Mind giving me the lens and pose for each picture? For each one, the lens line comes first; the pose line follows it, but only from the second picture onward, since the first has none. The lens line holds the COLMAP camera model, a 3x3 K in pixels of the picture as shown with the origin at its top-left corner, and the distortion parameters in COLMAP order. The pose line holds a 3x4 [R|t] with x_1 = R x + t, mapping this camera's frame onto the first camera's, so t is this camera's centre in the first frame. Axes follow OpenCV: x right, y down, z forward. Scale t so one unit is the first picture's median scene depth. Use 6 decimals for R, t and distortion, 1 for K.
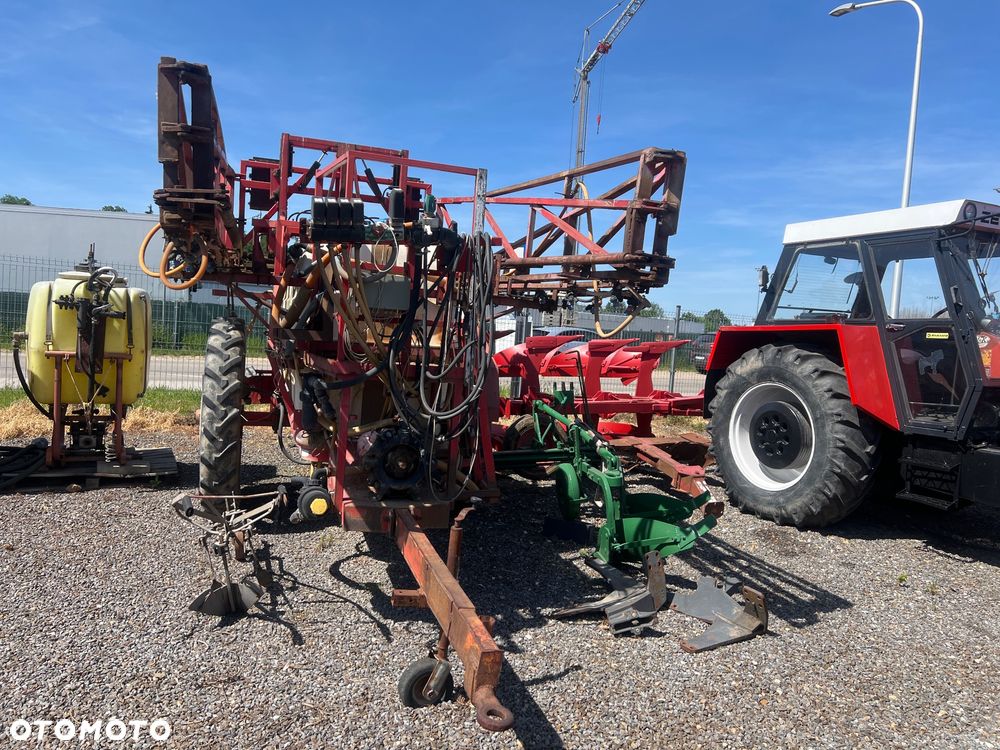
lens RADIAL K [[709.0, 0, 545.0], [0, 709.0, 374.0], [0, 0, 1]] dist [0.006218, 0.002648]
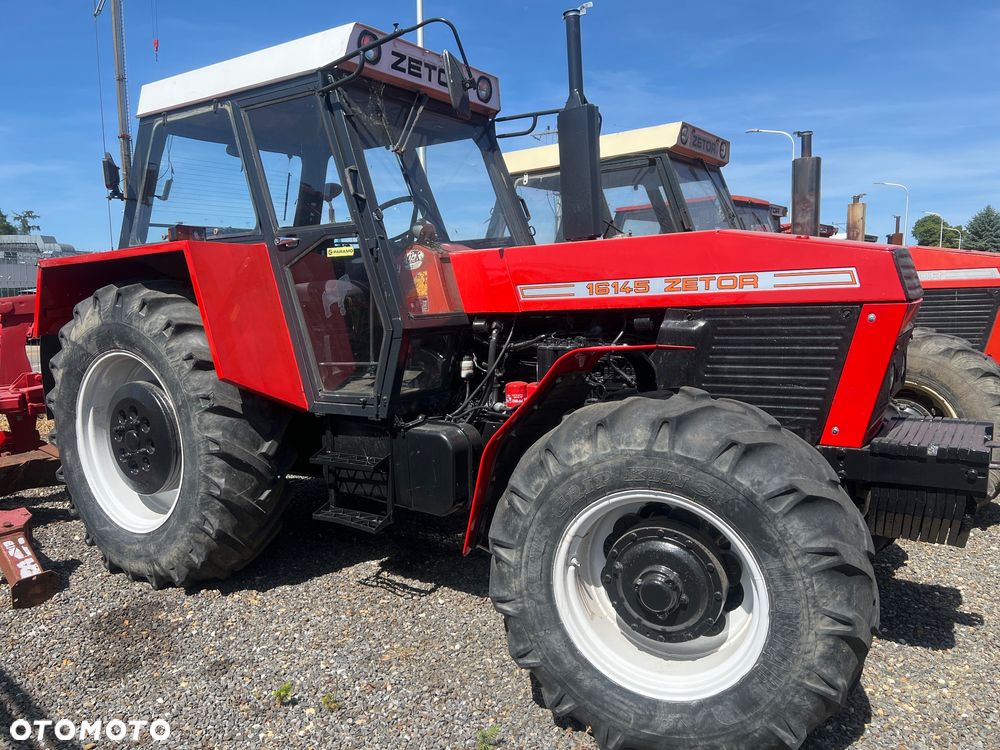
lens RADIAL K [[756.1, 0, 509.7], [0, 756.1, 375.3], [0, 0, 1]] dist [0.083512, -0.102708]
pose [[0.864552, -0.121498, 0.487635, 0.315027], [0.090563, 0.992116, 0.086630, 0.007092], [-0.494316, -0.030734, 0.868739, 0.323874]]
